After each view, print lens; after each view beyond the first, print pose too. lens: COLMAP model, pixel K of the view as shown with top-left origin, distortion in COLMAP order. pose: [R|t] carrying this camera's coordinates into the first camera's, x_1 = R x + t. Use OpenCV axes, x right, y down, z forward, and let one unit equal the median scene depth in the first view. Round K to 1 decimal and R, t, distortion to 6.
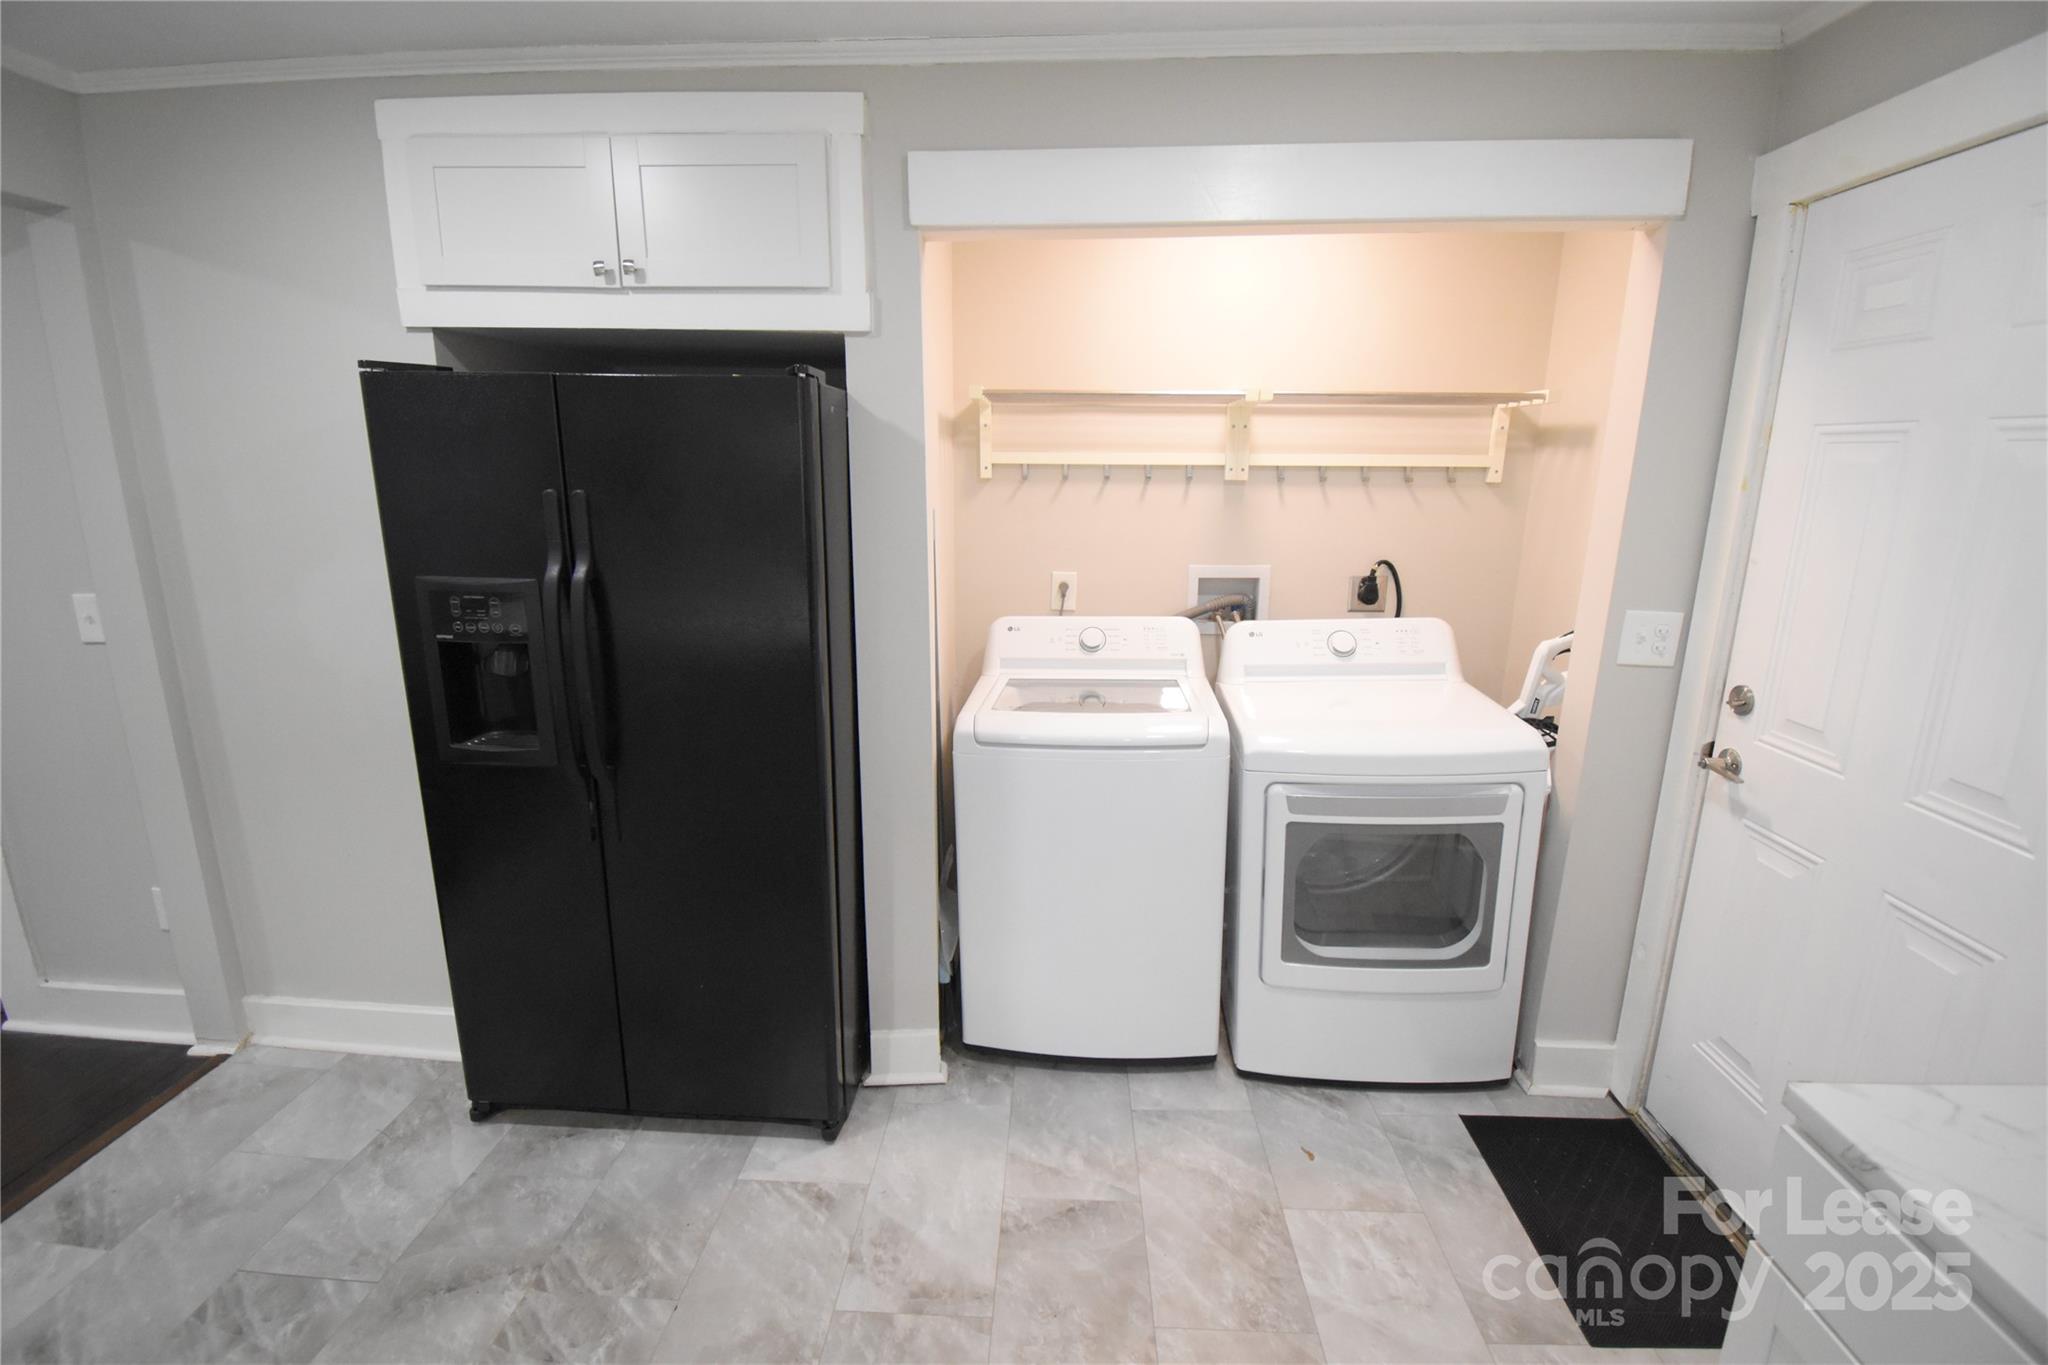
lens RADIAL K [[912.1, 0, 1024.0], [0, 912.1, 682.5], [0, 0, 1]] dist [0.024195, -0.030145]
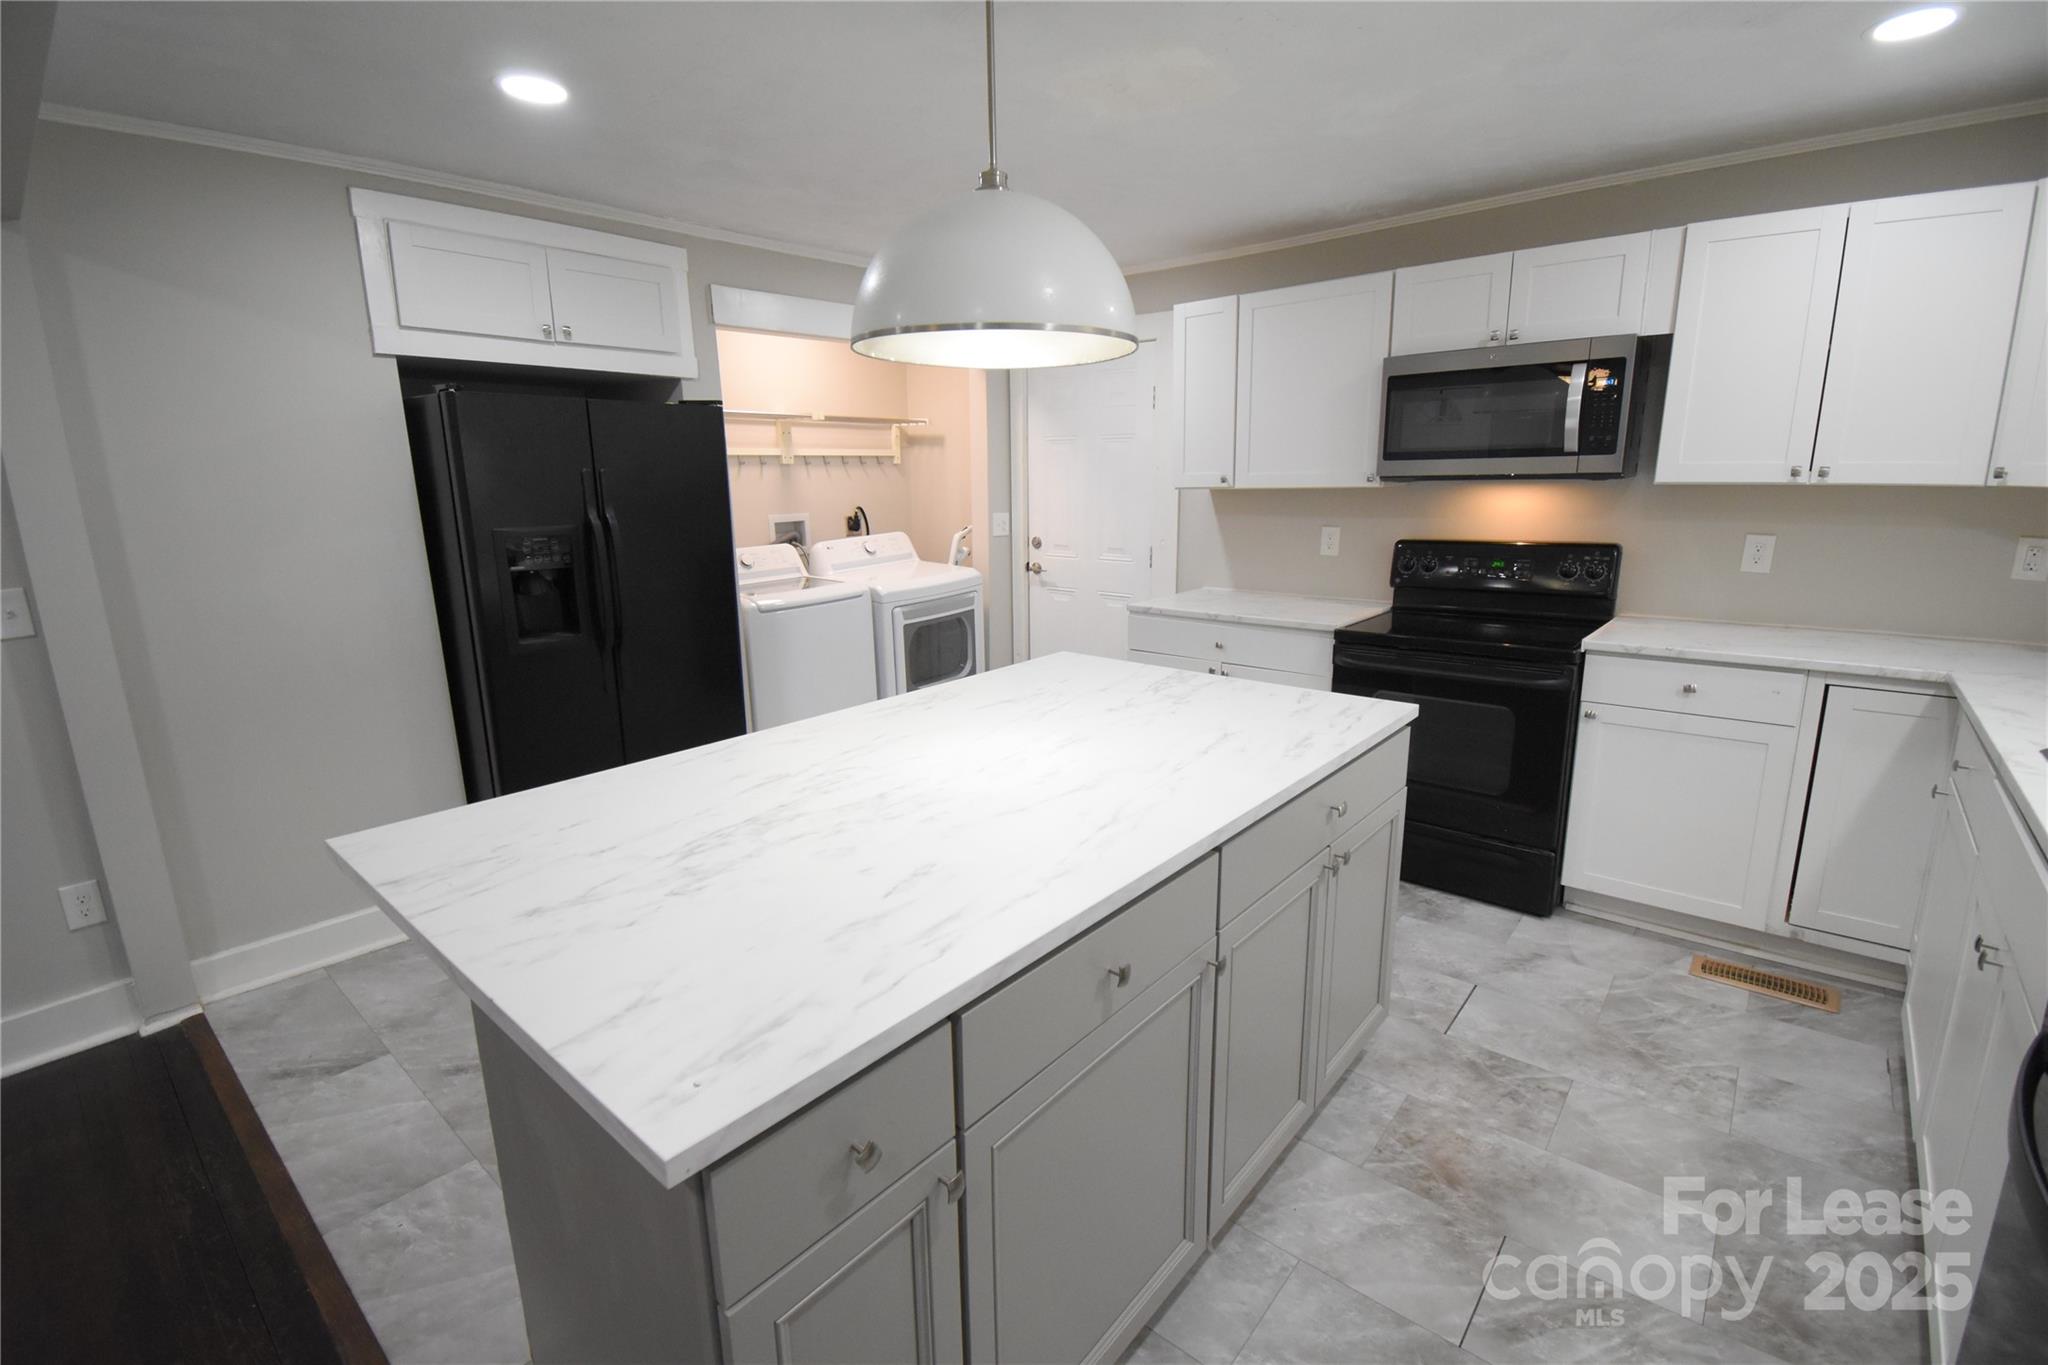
lens RADIAL K [[912.1, 0, 1024.0], [0, 912.1, 682.5], [0, 0, 1]] dist [0.024195, -0.030145]
pose [[0.604334, -0.197028, 0.771985, -1.042334], [0.195490, 0.975990, 0.096059, 0.118712], [-0.772376, 0.092863, 0.628341, -0.451601]]
